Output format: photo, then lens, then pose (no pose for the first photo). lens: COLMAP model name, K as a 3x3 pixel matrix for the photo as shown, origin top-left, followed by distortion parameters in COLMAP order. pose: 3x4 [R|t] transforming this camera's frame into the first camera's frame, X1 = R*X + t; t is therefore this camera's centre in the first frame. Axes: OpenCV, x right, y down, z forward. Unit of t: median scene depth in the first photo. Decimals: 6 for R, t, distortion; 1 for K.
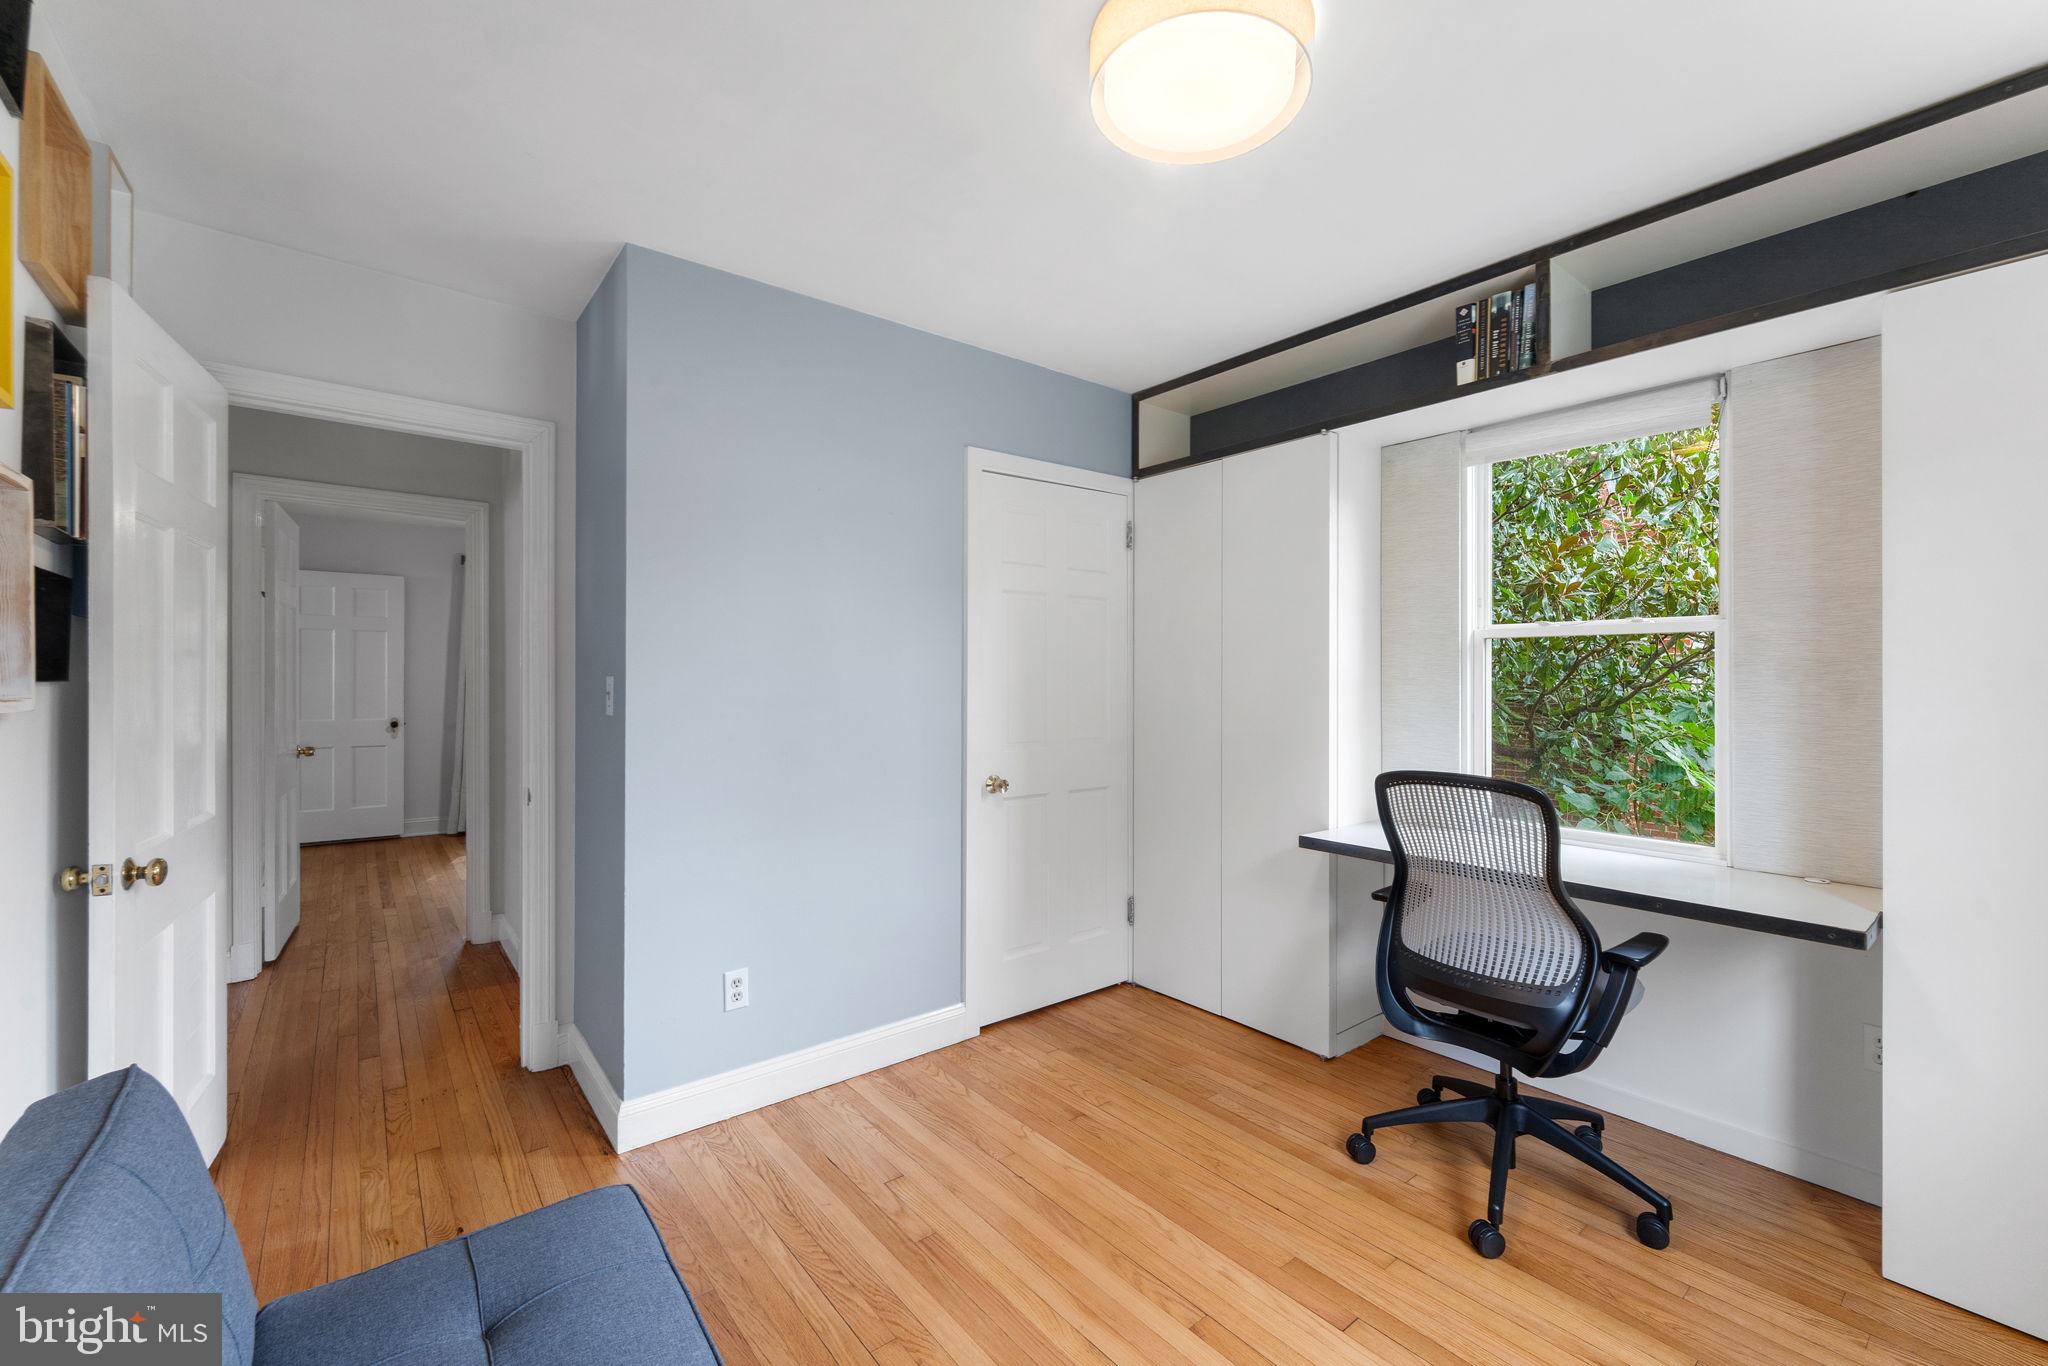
lens RADIAL K [[835.3, 0, 1023.8], [0, 835.3, 682.0], [0, 0, 1]] dist [0.003304, 0.000093]
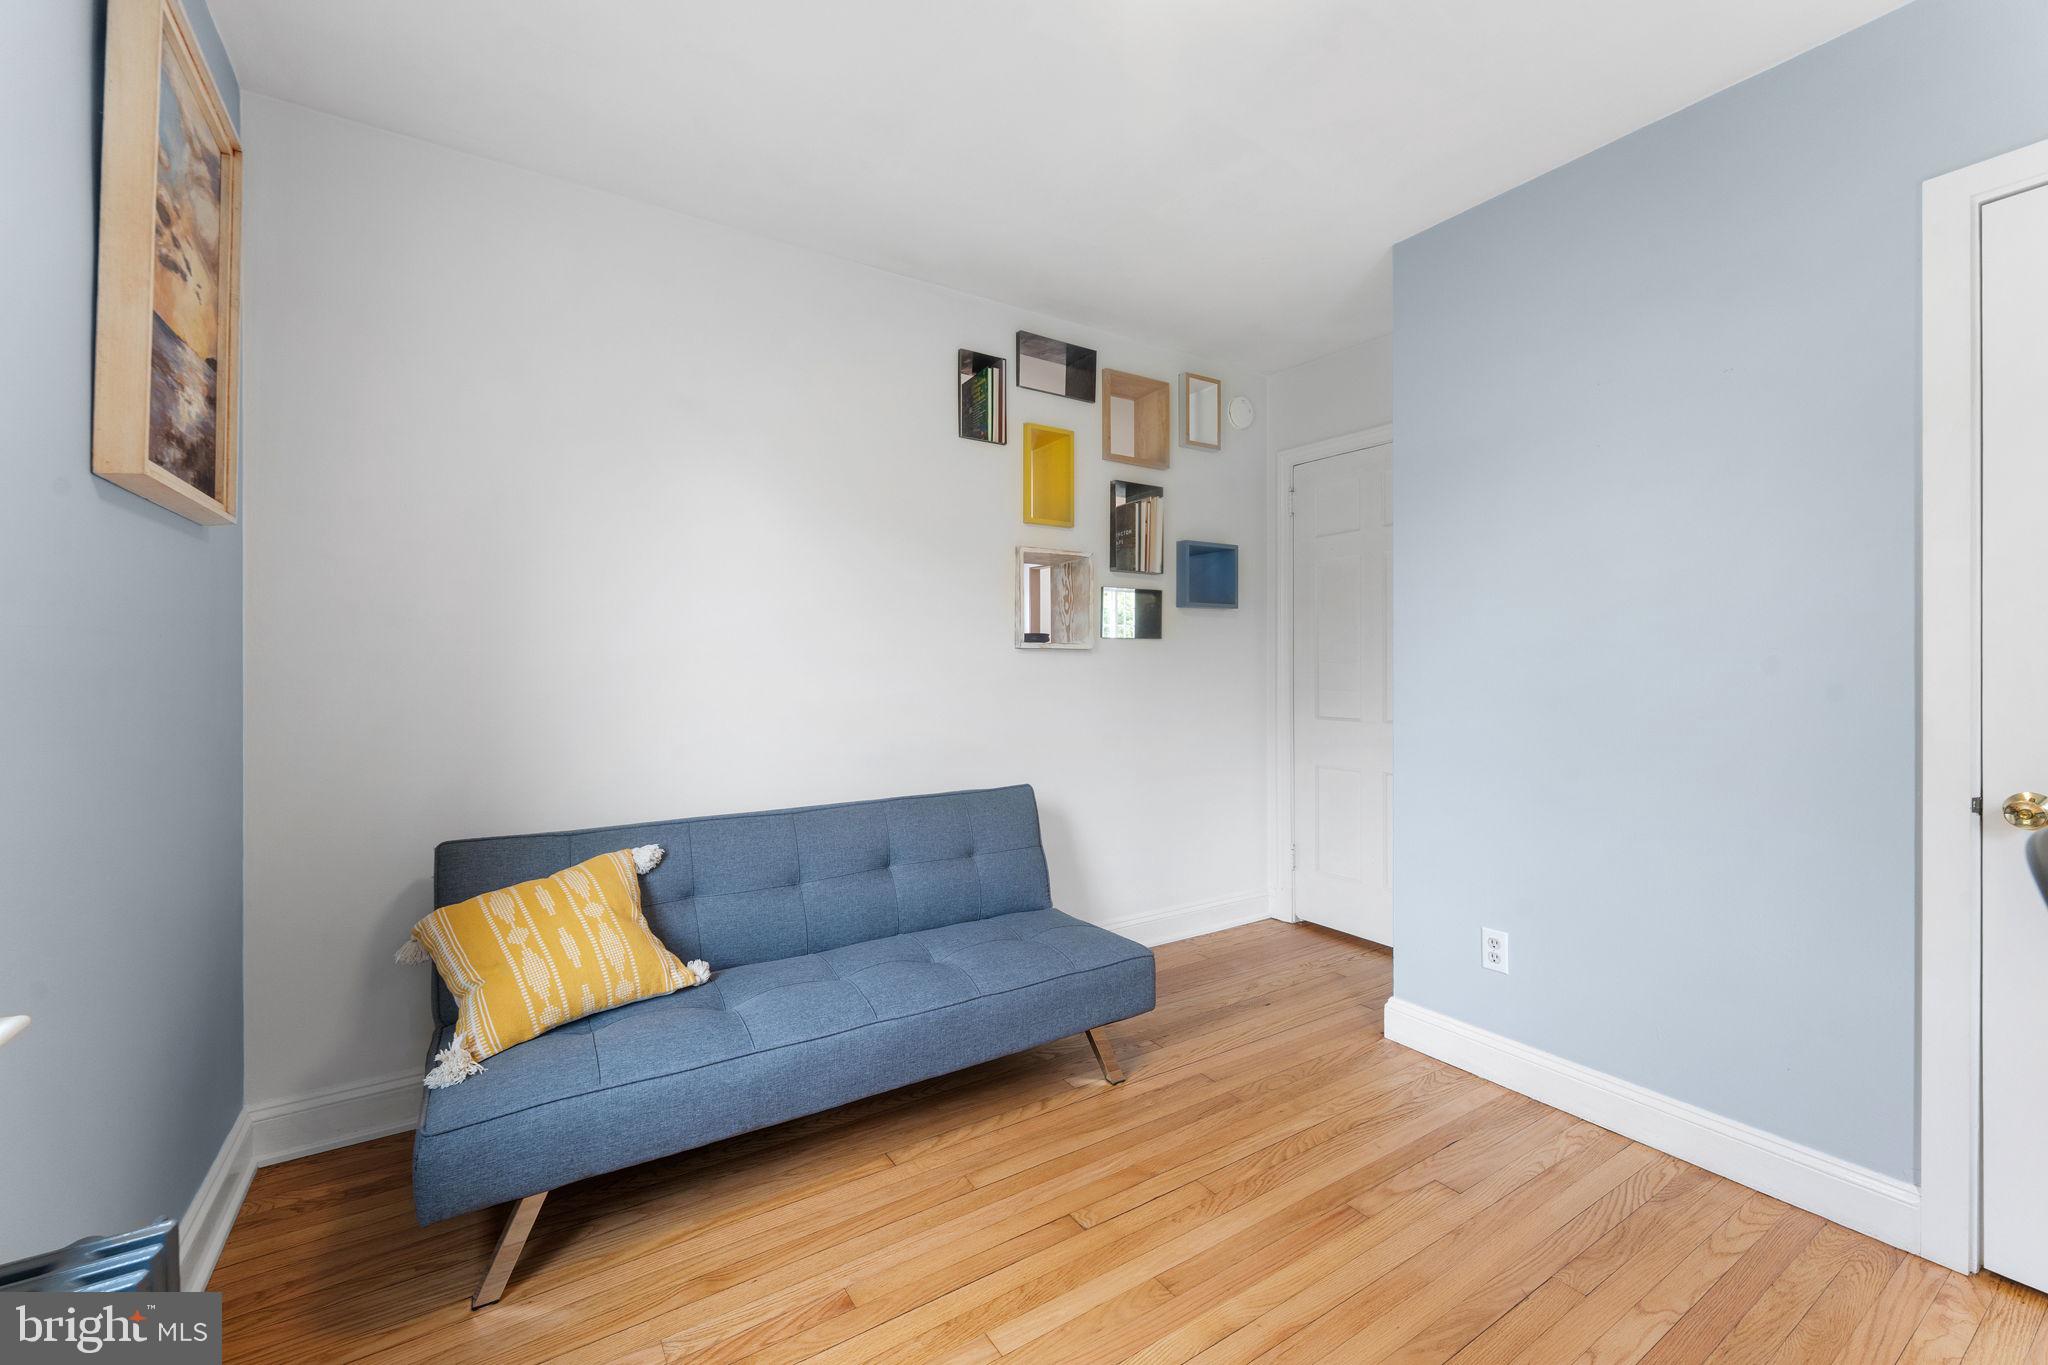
lens RADIAL K [[835.3, 0, 1023.3], [0, 835.3, 668.1], [0, 0, 1]] dist [0.003304, 0.000093]
pose [[-0.095600, 0.003872, -0.995412, 0.700887], [-0.003466, 0.999985, 0.004222, 0.047748], [0.995414, 0.003854, -0.095585, 0.595471]]
